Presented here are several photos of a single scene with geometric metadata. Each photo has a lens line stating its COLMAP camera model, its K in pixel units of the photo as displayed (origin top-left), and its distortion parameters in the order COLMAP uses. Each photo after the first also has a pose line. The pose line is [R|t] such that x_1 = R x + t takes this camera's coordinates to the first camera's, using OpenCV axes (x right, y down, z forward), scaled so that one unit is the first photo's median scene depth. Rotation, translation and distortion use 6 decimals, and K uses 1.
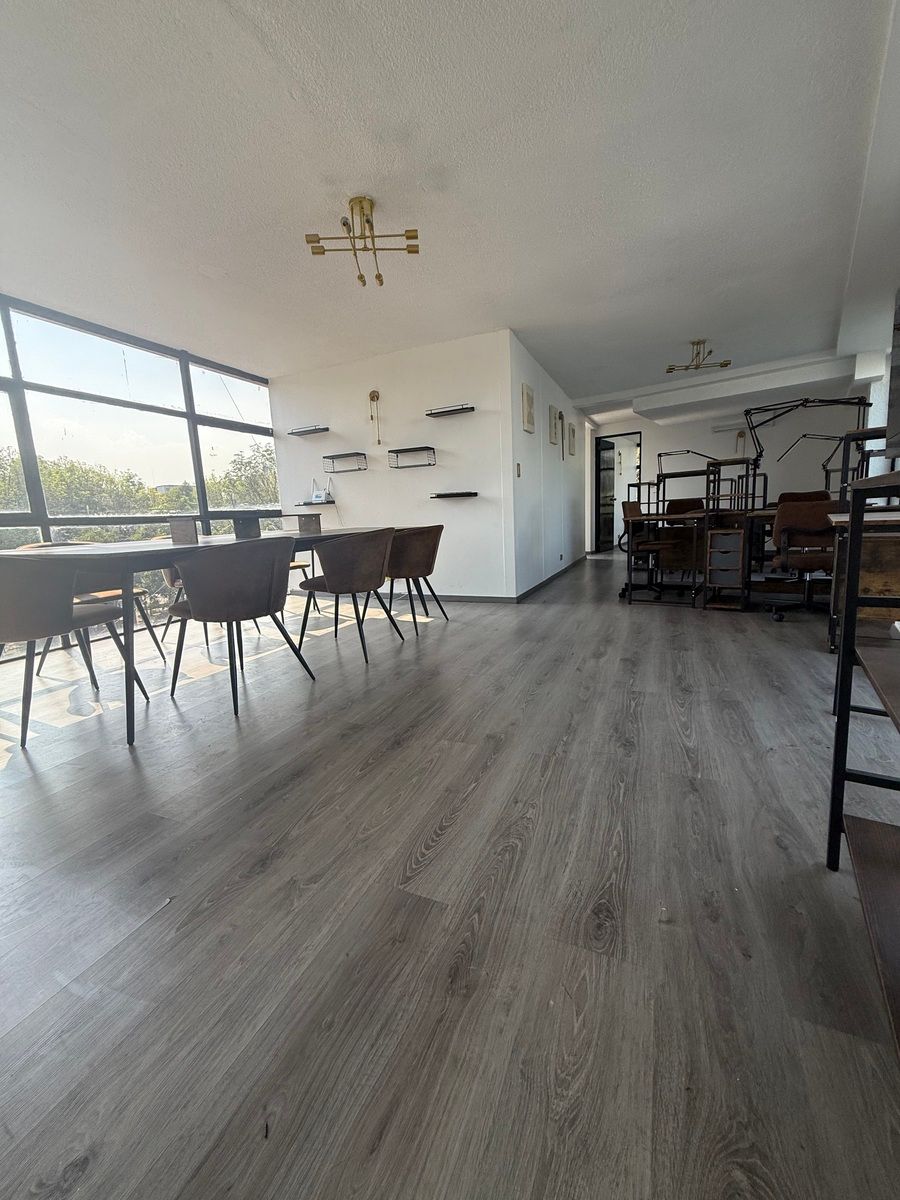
lens RADIAL K [[475.6, 0, 450.0], [0, 475.6, 600.0], [0, 0, 1]] dist [0.000173, 0.000062]
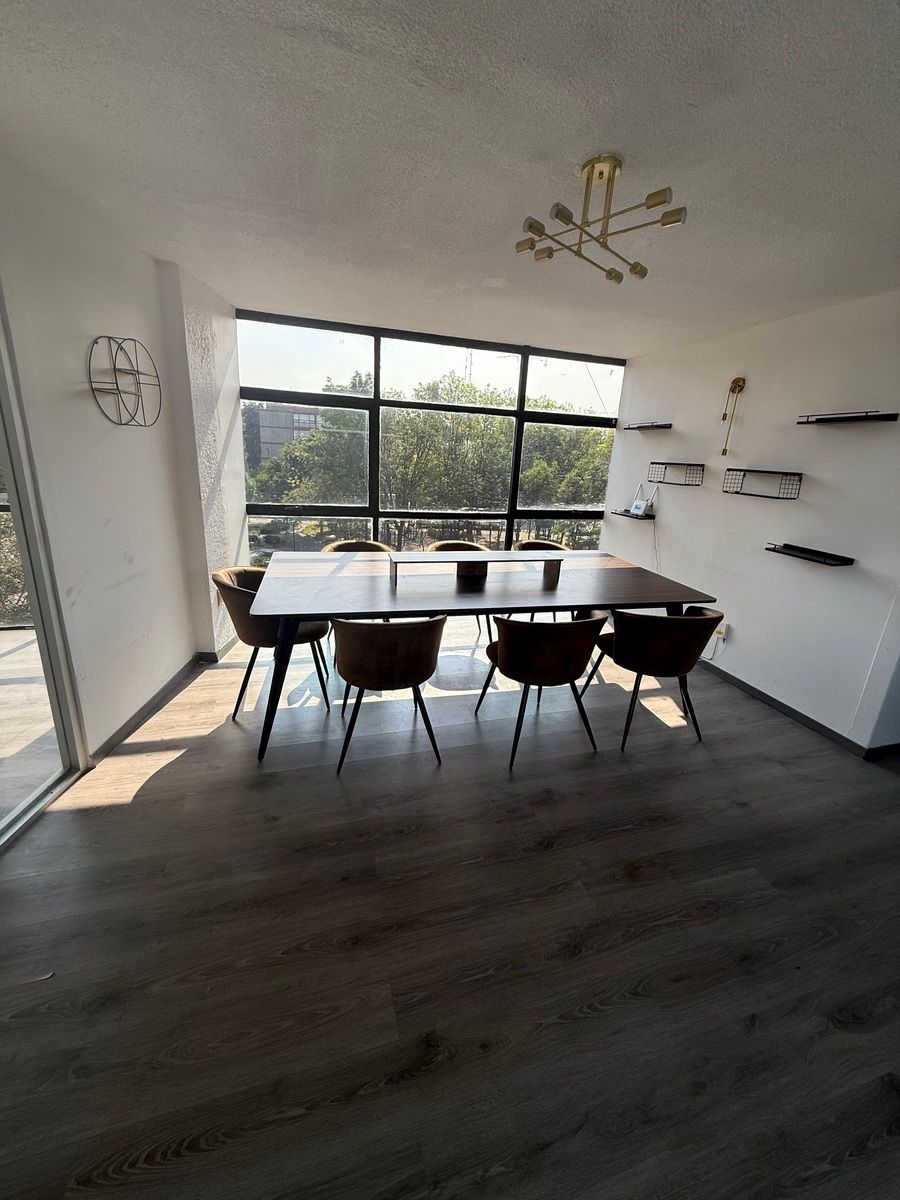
lens RADIAL K [[475.6, 0, 450.0], [0, 475.6, 600.0], [0, 0, 1]] dist [0.000173, 0.000062]
pose [[0.646822, 0.302487, -0.700087, 0.167540], [-0.213985, 0.953086, 0.214096, -0.202339], [0.732005, 0.011326, 0.681205, 0.231375]]
